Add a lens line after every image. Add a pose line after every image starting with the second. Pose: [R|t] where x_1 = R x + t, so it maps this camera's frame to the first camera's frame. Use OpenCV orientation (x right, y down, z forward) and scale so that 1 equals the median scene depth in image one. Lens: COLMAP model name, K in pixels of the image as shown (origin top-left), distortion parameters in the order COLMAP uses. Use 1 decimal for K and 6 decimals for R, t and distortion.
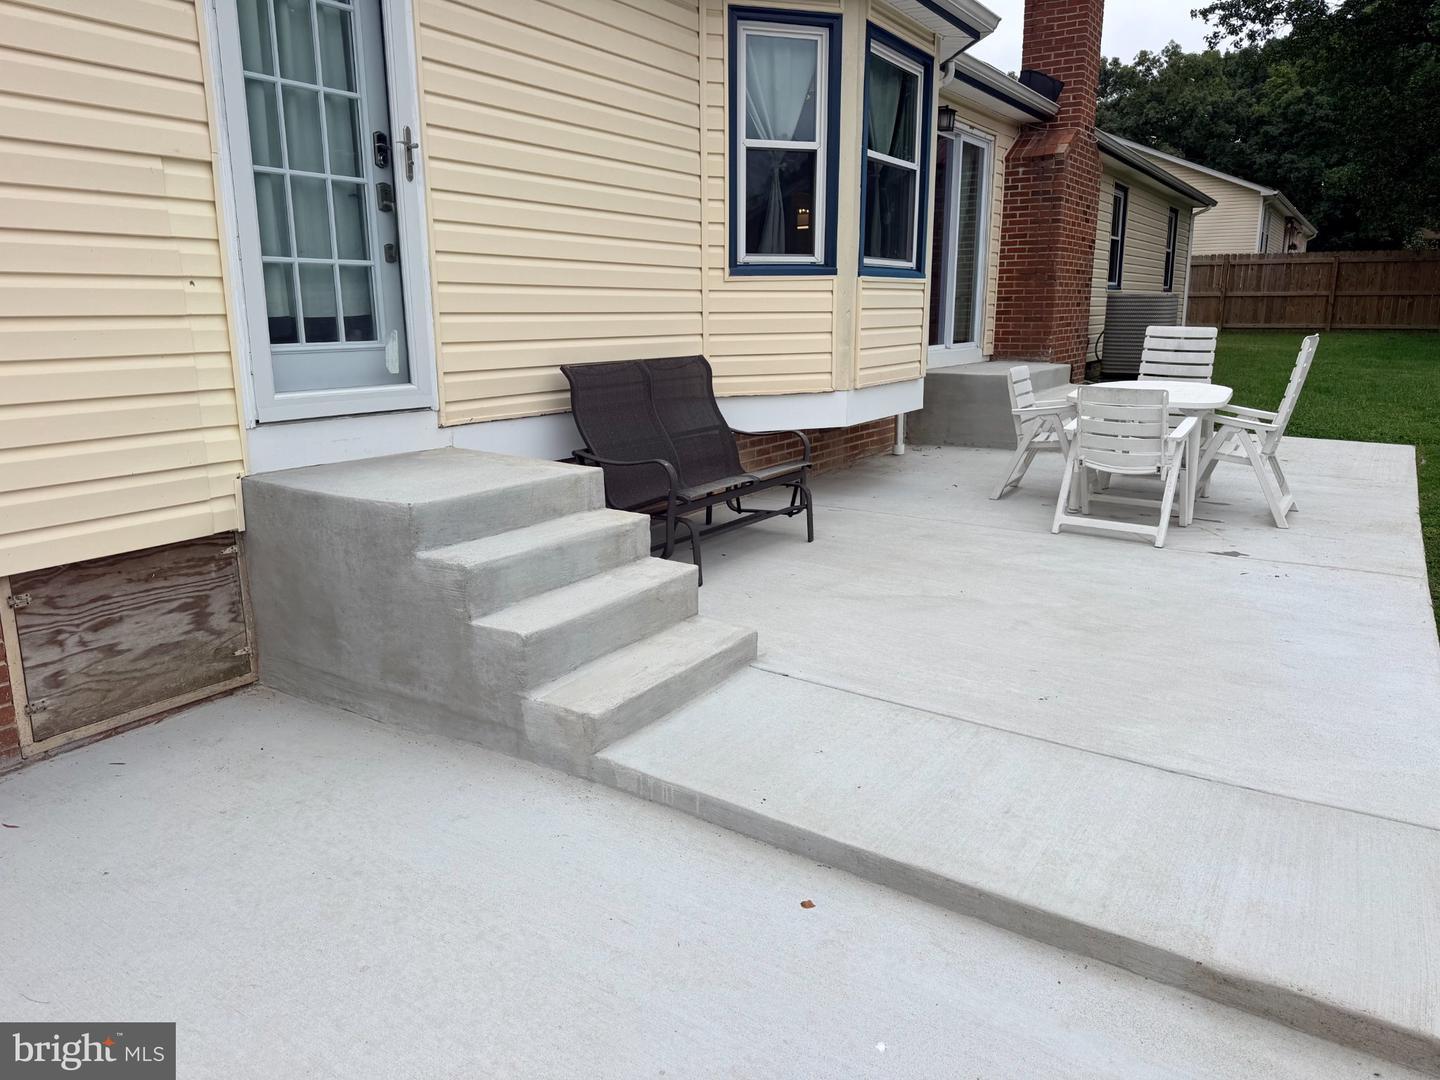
lens RADIAL K [[1001.2, 0, 713.1], [0, 1001.2, 540.9], [0, 0, 1]] dist [0.049735, -0.060739]
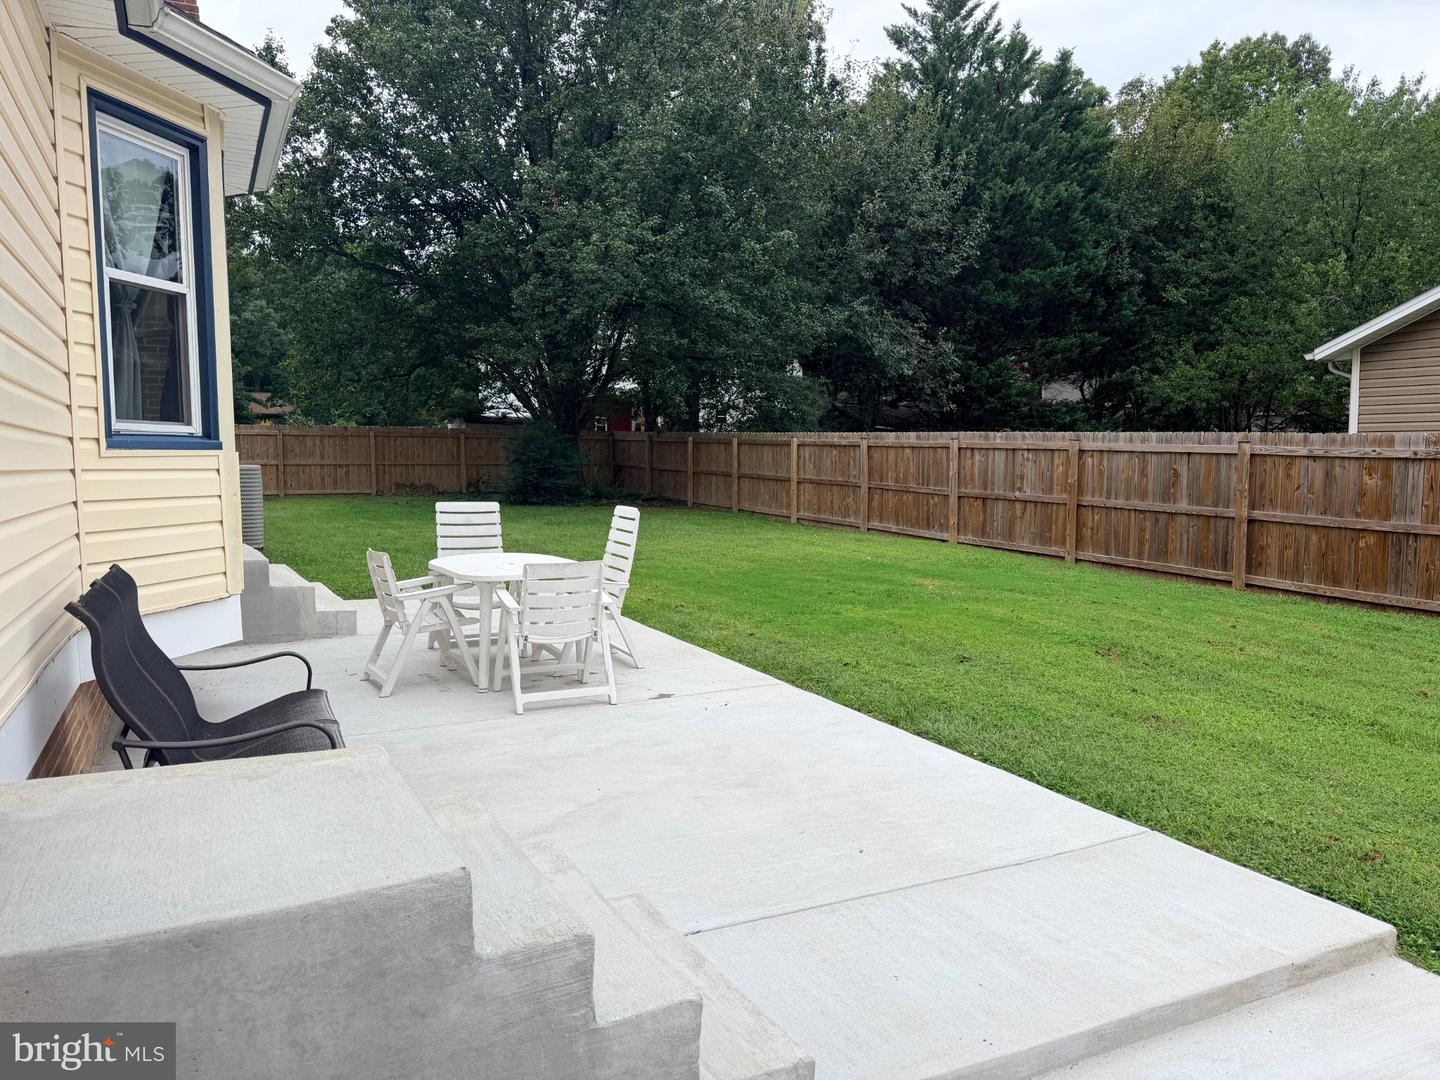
lens RADIAL K [[1001.2, 0, 723.3], [0, 1001.2, 540.9], [0, 0, 1]] dist [0.049735, -0.060739]
pose [[0.500055, -0.063853, 0.863636, -0.356590], [0.200013, 0.978830, -0.043440, -0.081736], [-0.842579, 0.194461, 0.502241, 0.285235]]
